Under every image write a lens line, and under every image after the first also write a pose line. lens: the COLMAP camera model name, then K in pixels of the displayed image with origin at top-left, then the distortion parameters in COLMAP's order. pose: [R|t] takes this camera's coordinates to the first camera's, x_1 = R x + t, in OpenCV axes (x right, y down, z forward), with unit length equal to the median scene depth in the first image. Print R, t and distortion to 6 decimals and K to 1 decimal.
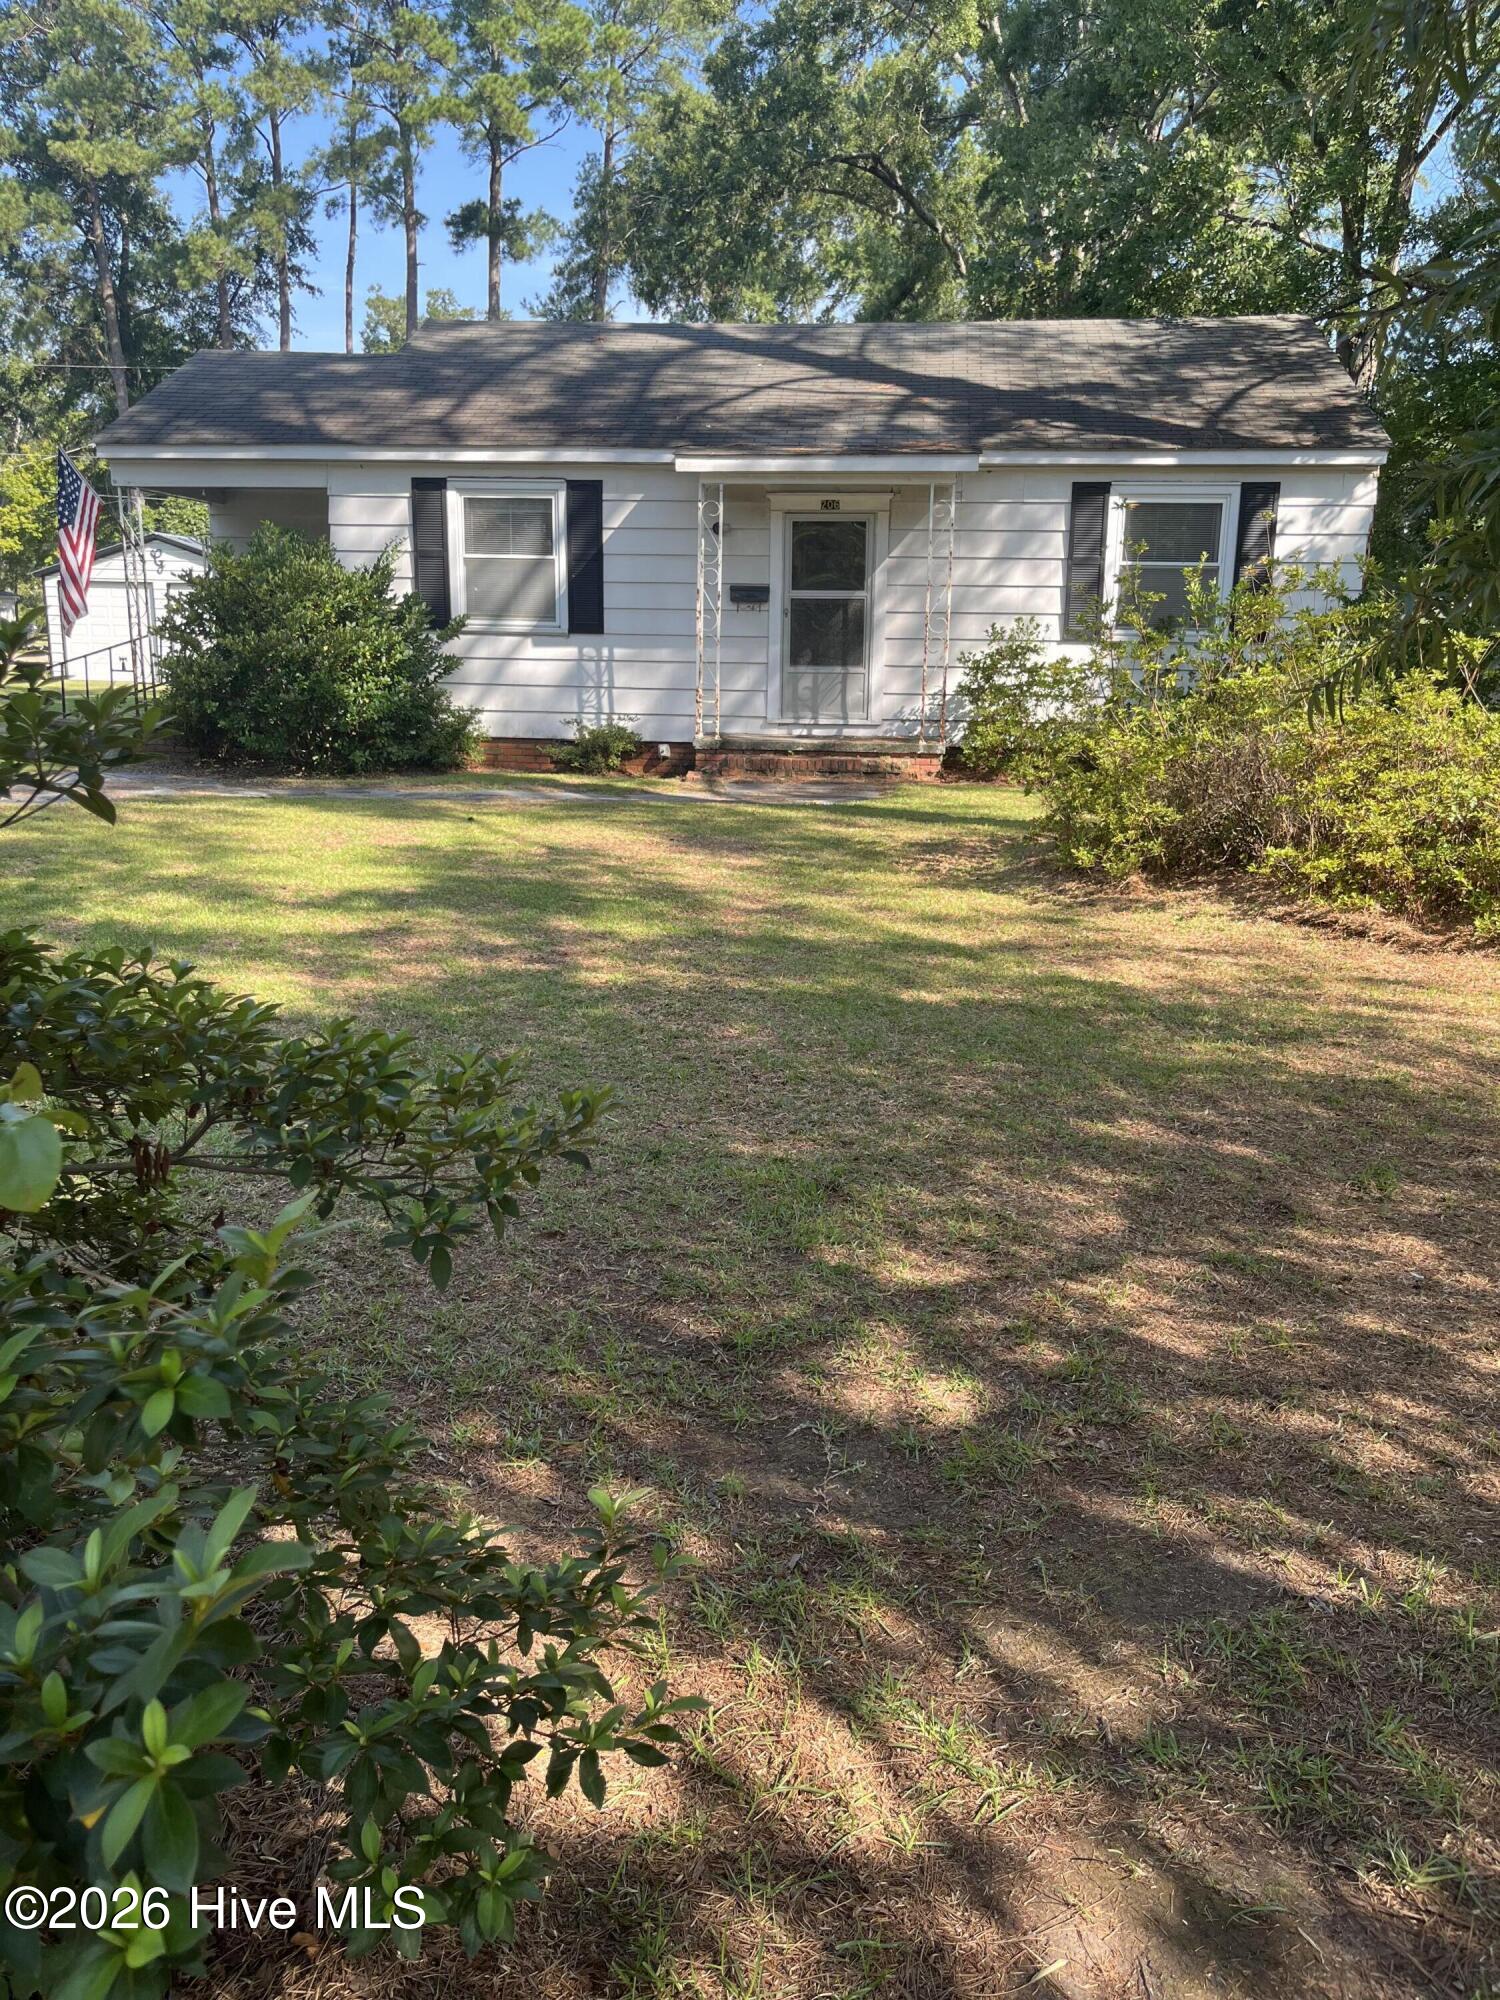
lens RADIAL K [[1525.4, 0, 754.5], [0, 1525.4, 1004.4], [0, 0, 1]] dist [0.075486, -0.106899]
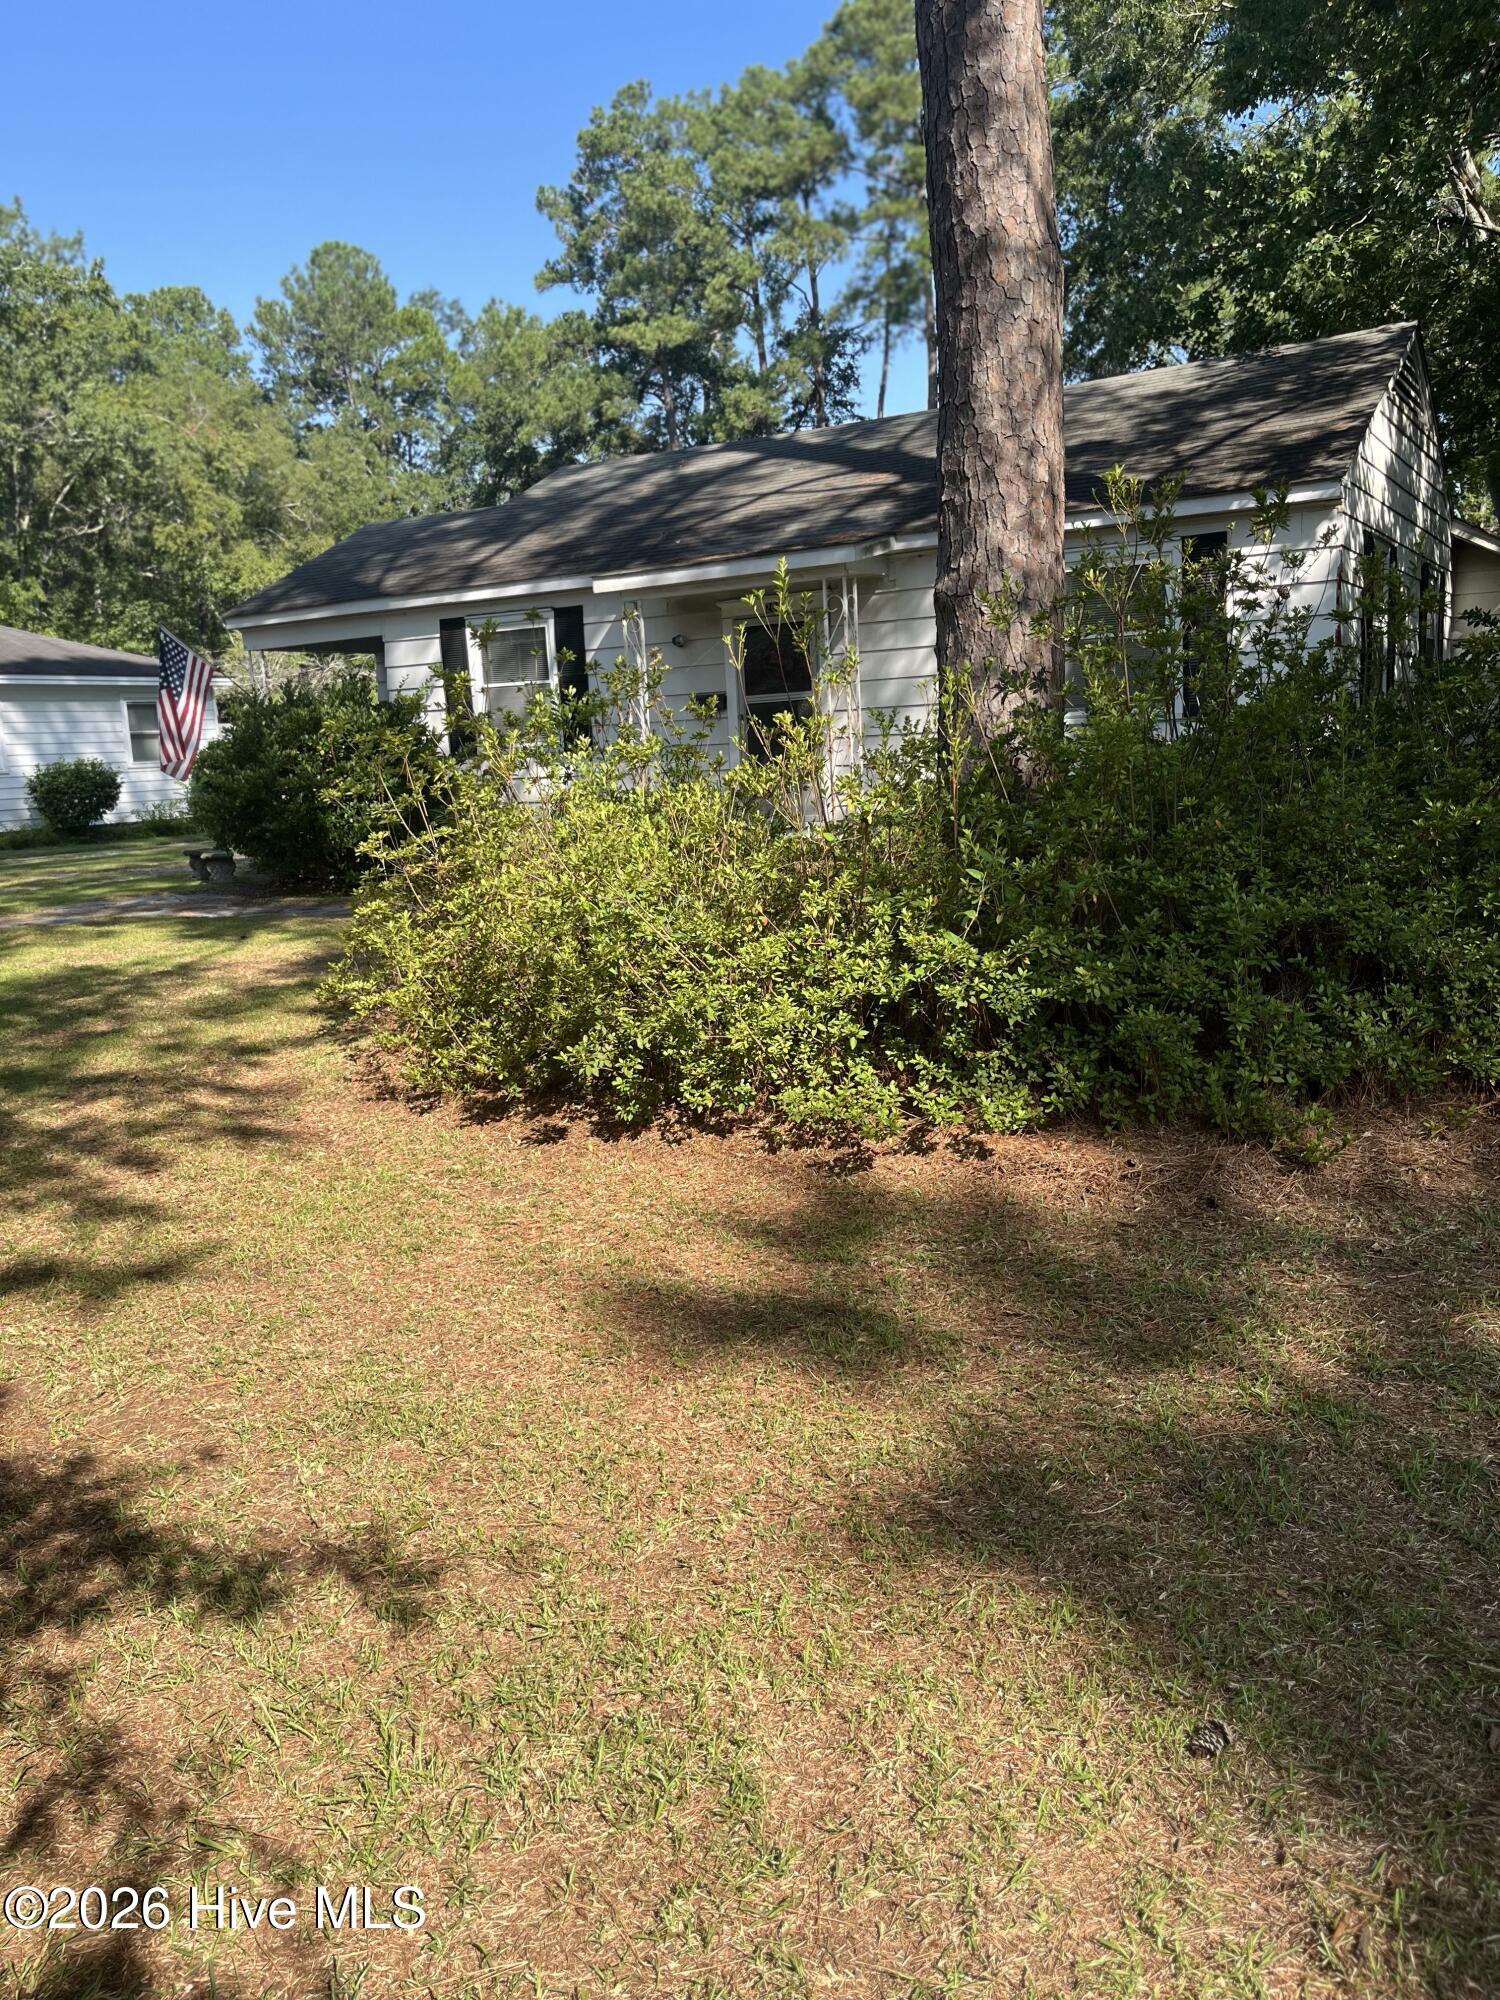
lens RADIAL K [[1525.4, 0, 754.5], [0, 1525.4, 1004.4], [0, 0, 1]] dist [0.075486, -0.106899]
pose [[0.917935, 0.001588, -0.396729, 0.414526], [-0.023875, 0.998401, -0.051245, -0.022574], [0.396013, 0.056511, 0.916504, 0.114031]]
